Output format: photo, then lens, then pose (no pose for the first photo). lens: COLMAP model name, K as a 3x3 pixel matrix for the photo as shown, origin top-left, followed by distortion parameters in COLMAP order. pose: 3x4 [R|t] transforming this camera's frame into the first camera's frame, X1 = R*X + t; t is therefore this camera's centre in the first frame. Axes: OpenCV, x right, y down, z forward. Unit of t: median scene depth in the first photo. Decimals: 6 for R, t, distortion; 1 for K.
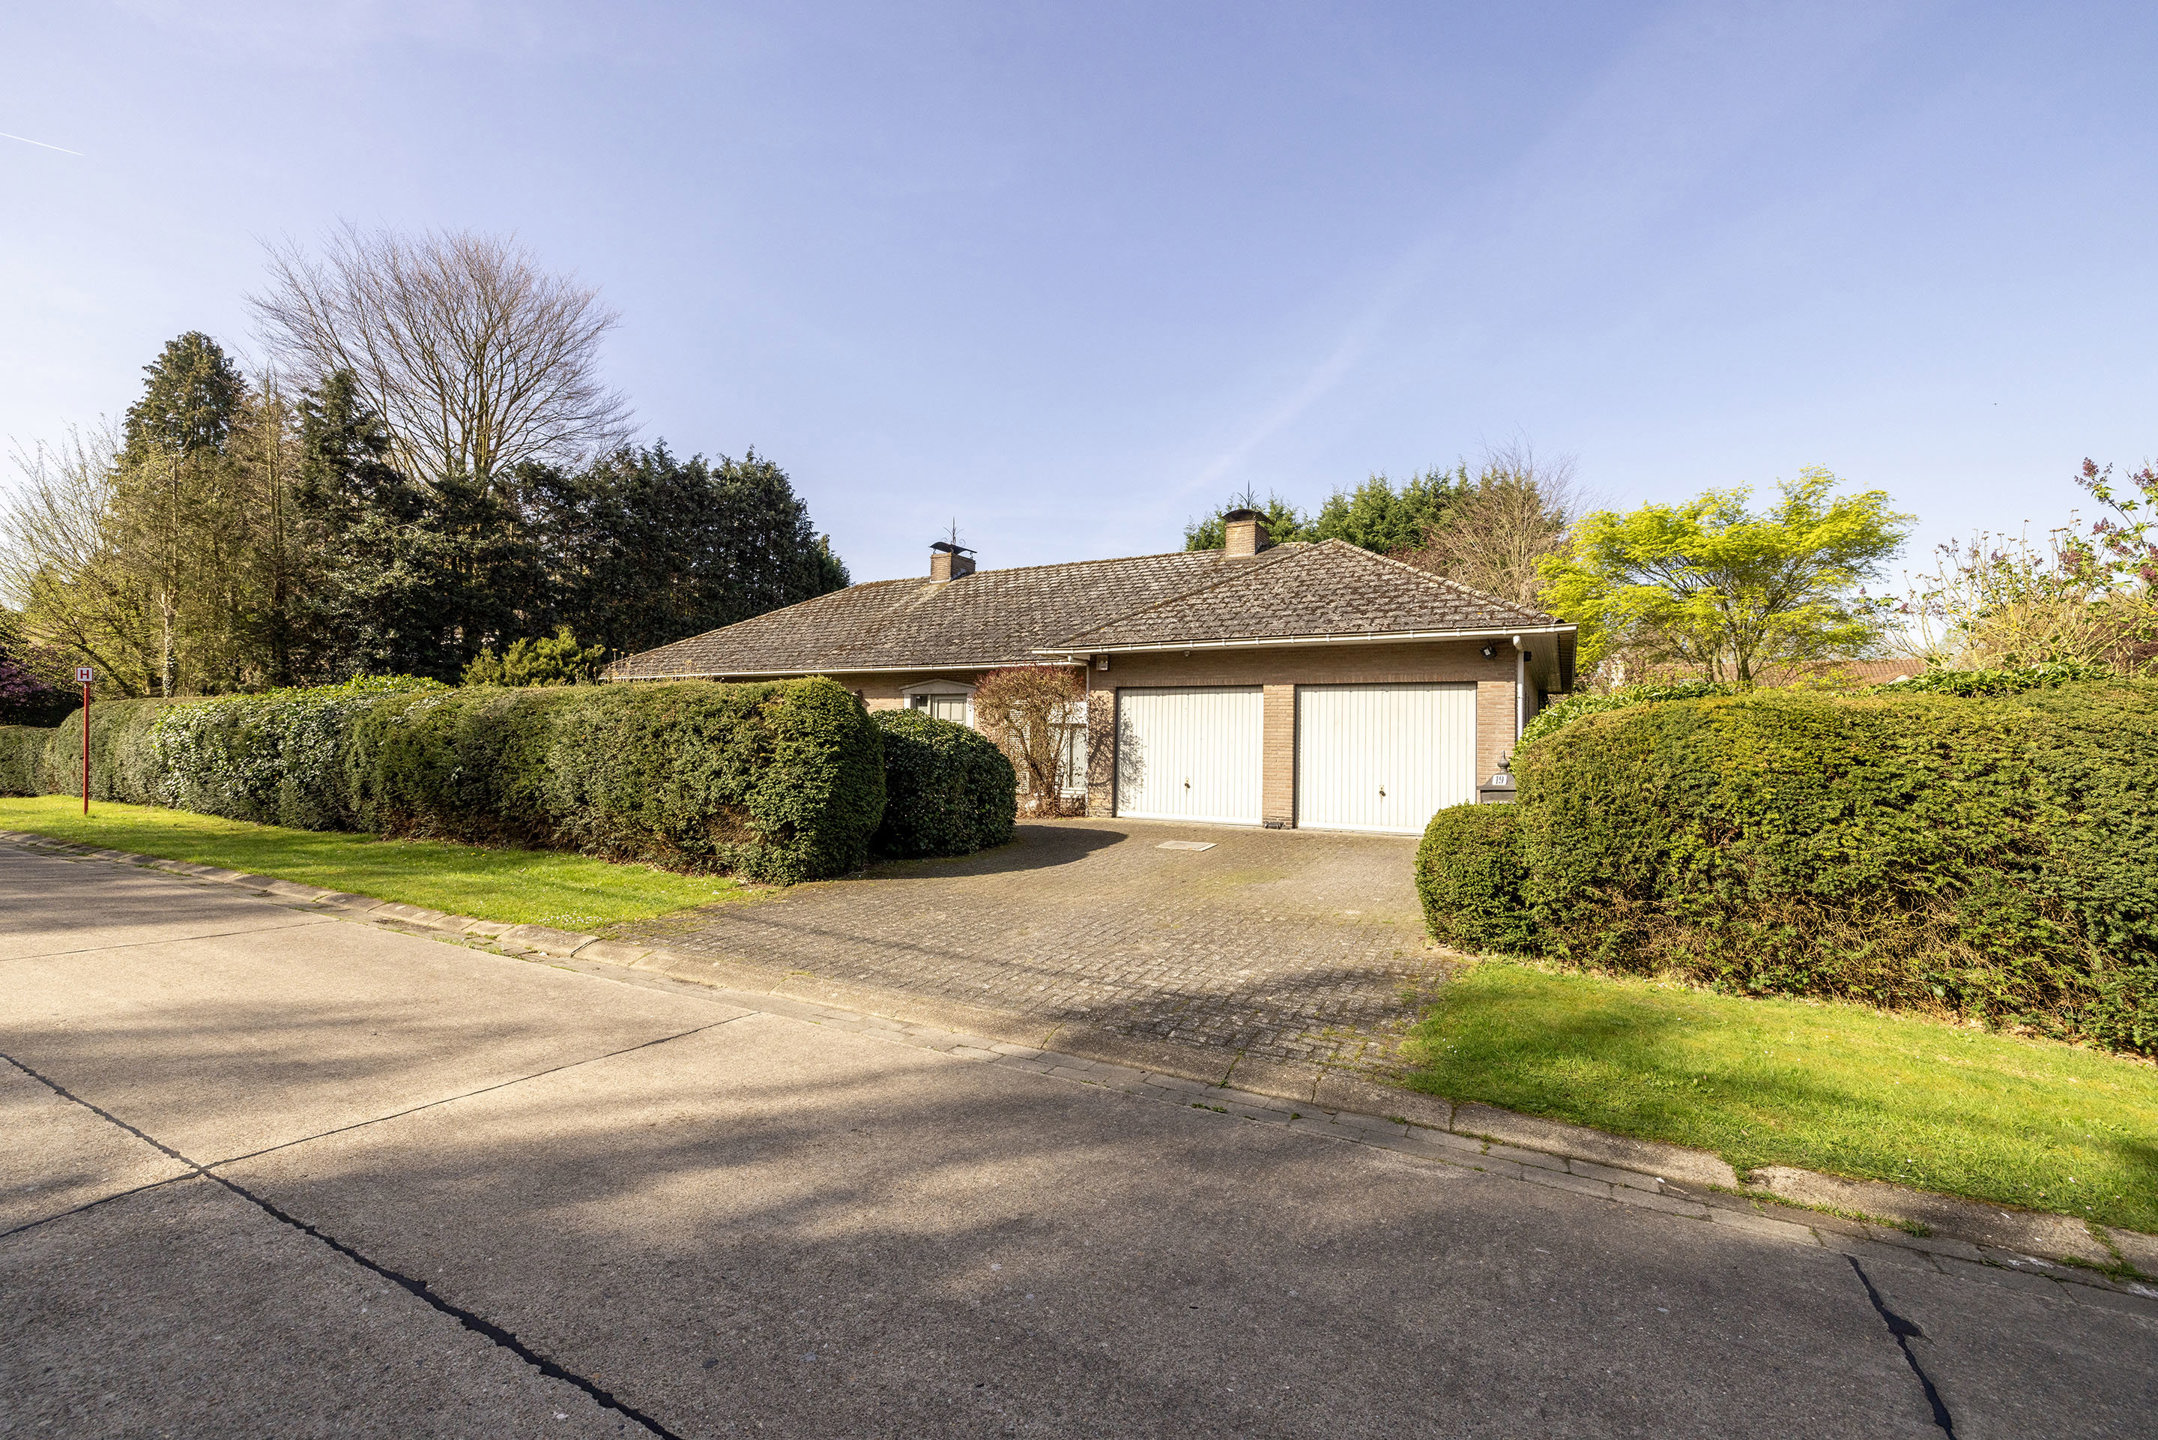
lens RADIAL K [[916.4, 0, 1046.2], [0, 916.4, 717.9], [0, 0, 1]] dist [0.000107, -0.000184]
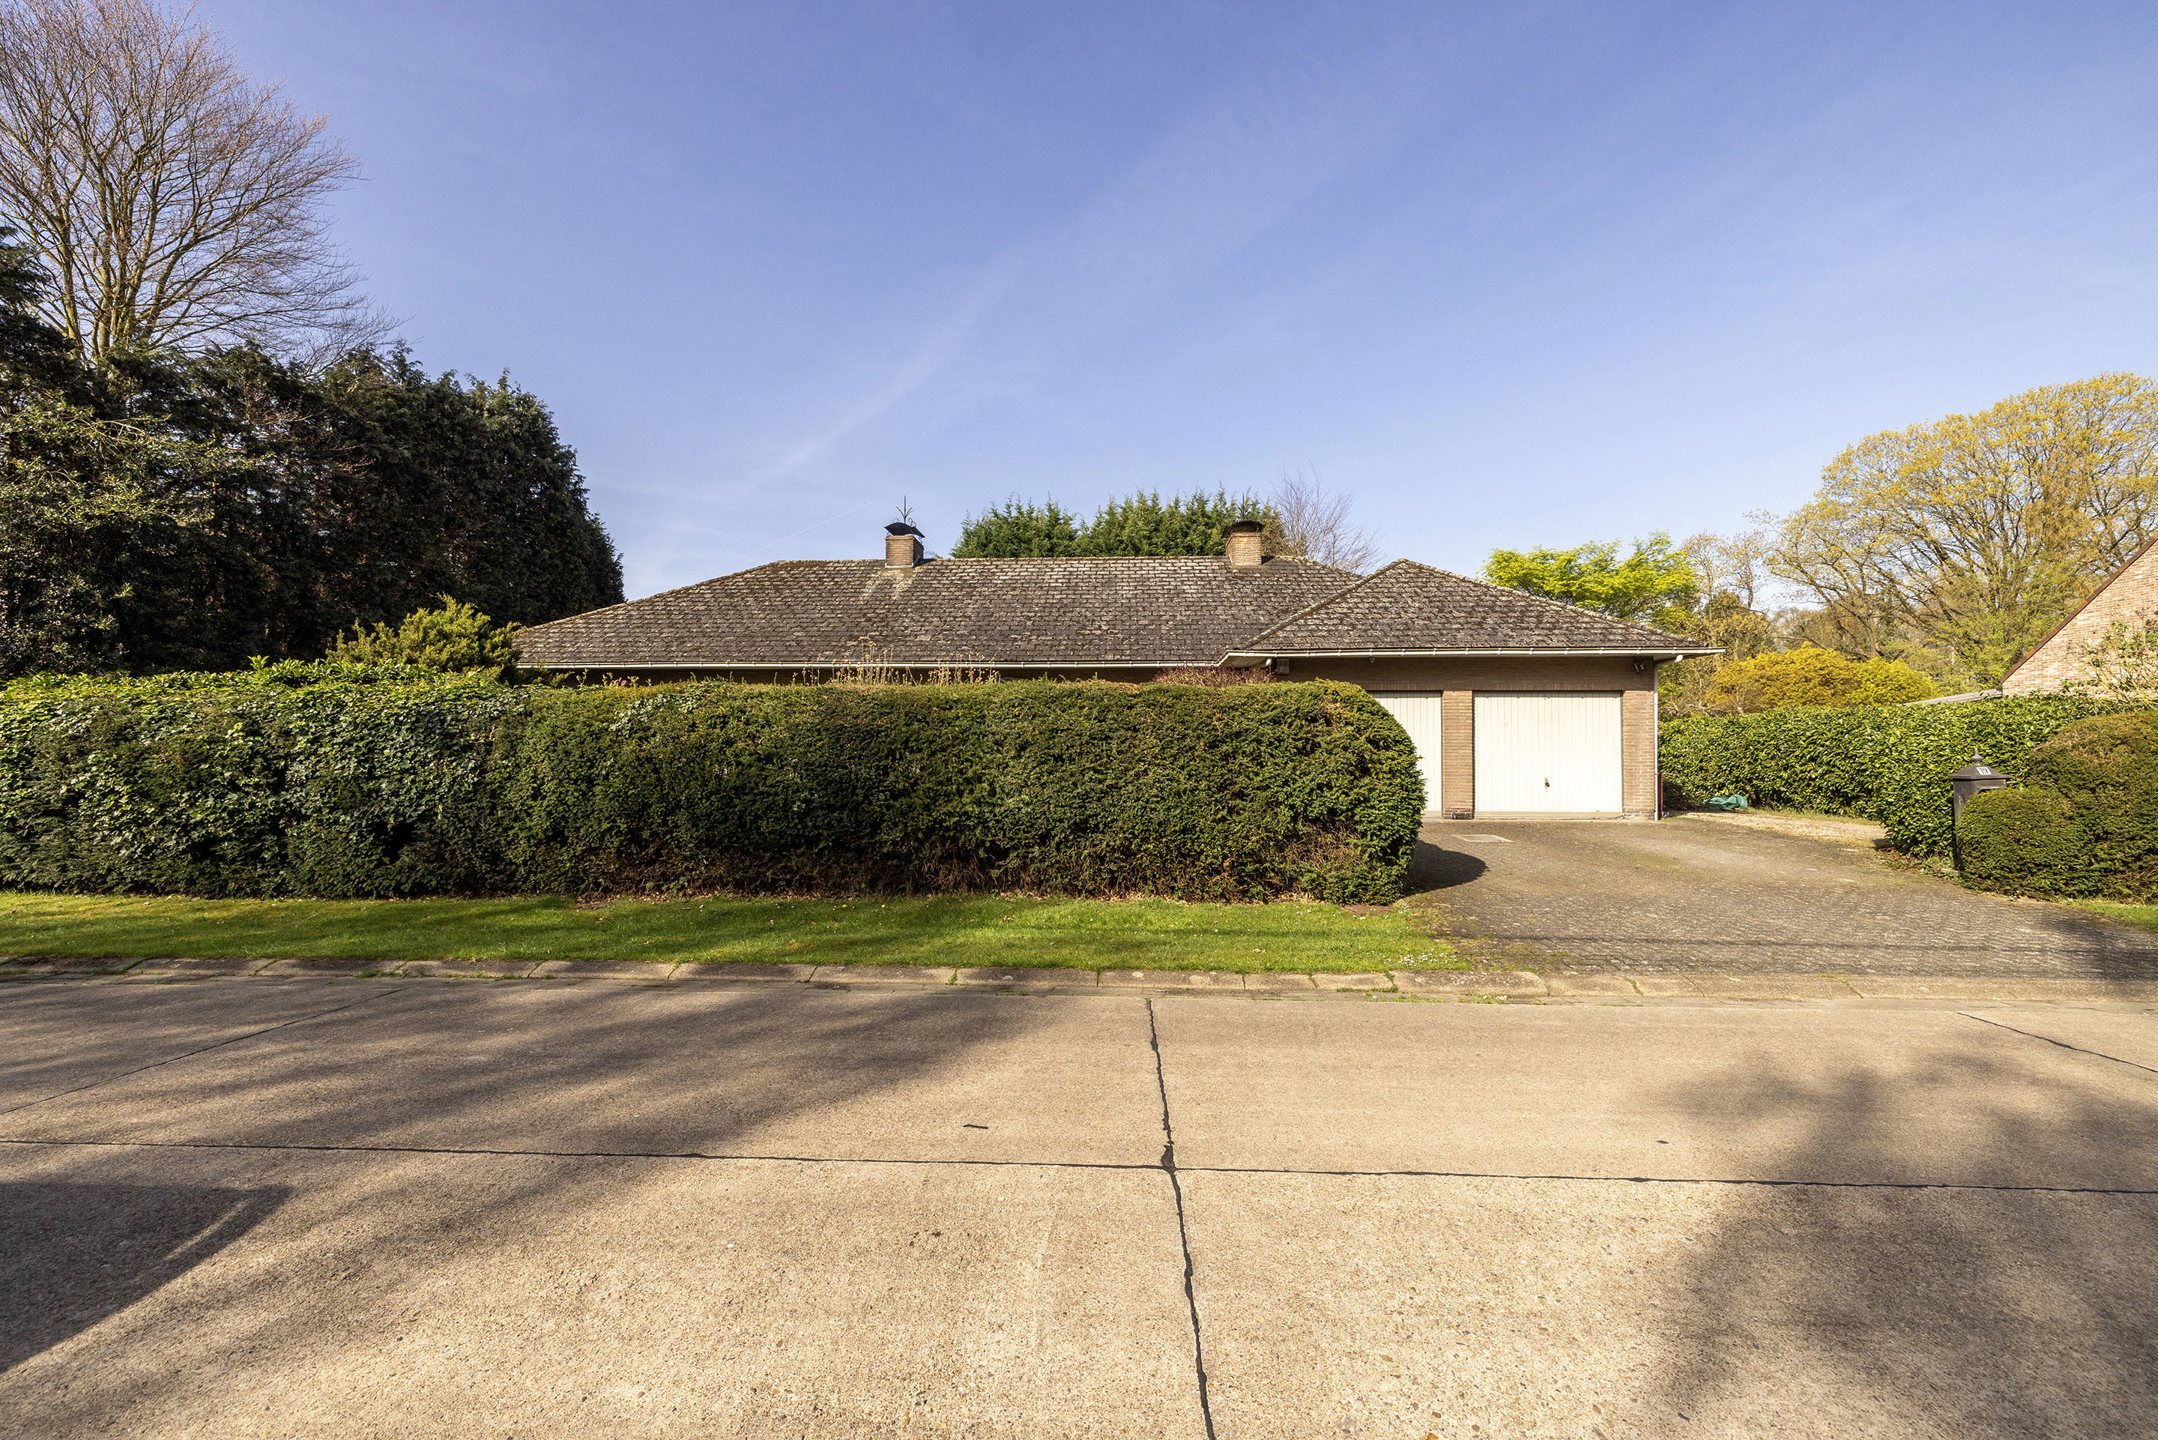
lens RADIAL K [[931.5, 0, 1048.2], [0, 931.5, 730.5], [0, 0, 1]] dist [-0.000600, 0.000267]
pose [[0.895563, -0.008331, 0.444857, -0.394099], [0.000712, 0.999850, 0.017291, -0.004348], [-0.444934, -0.015168, 0.895435, 0.118017]]
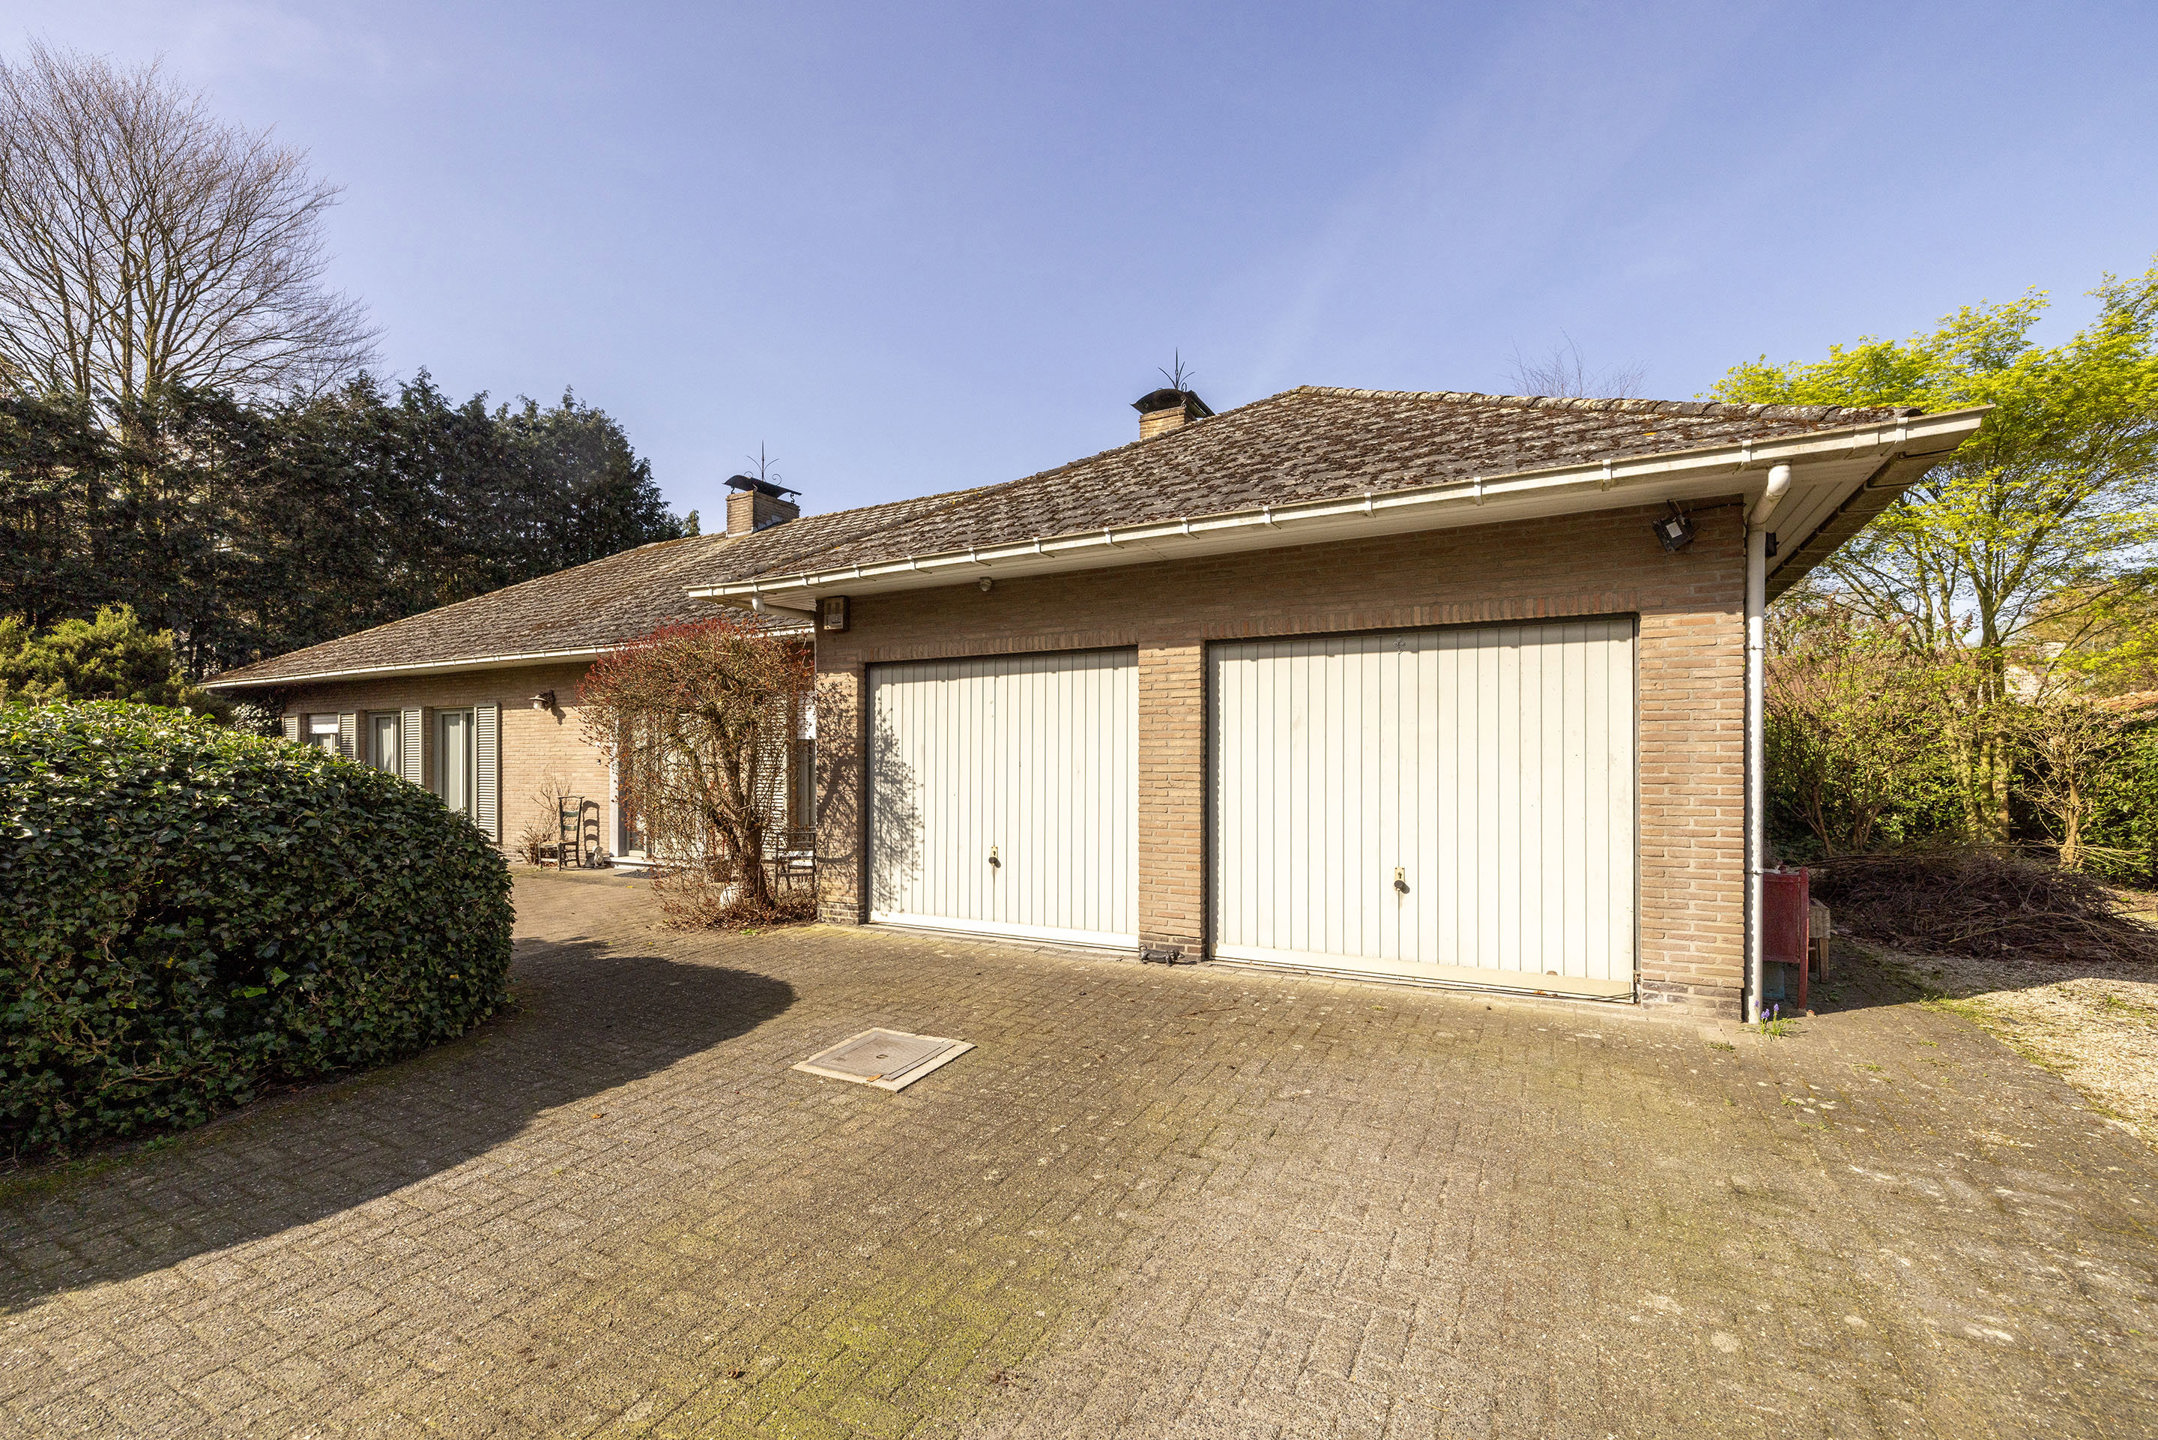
lens RADIAL K [[924.8, 0, 1076.3], [0, 924.8, 765.0], [0, 0, 1]] dist [-0.001629, -0.000252]
pose [[0.999393, -0.019904, 0.028595, 0.109972], [0.019037, 0.999360, 0.030292, 0.004655], [-0.029180, -0.029730, 0.999132, 0.310342]]
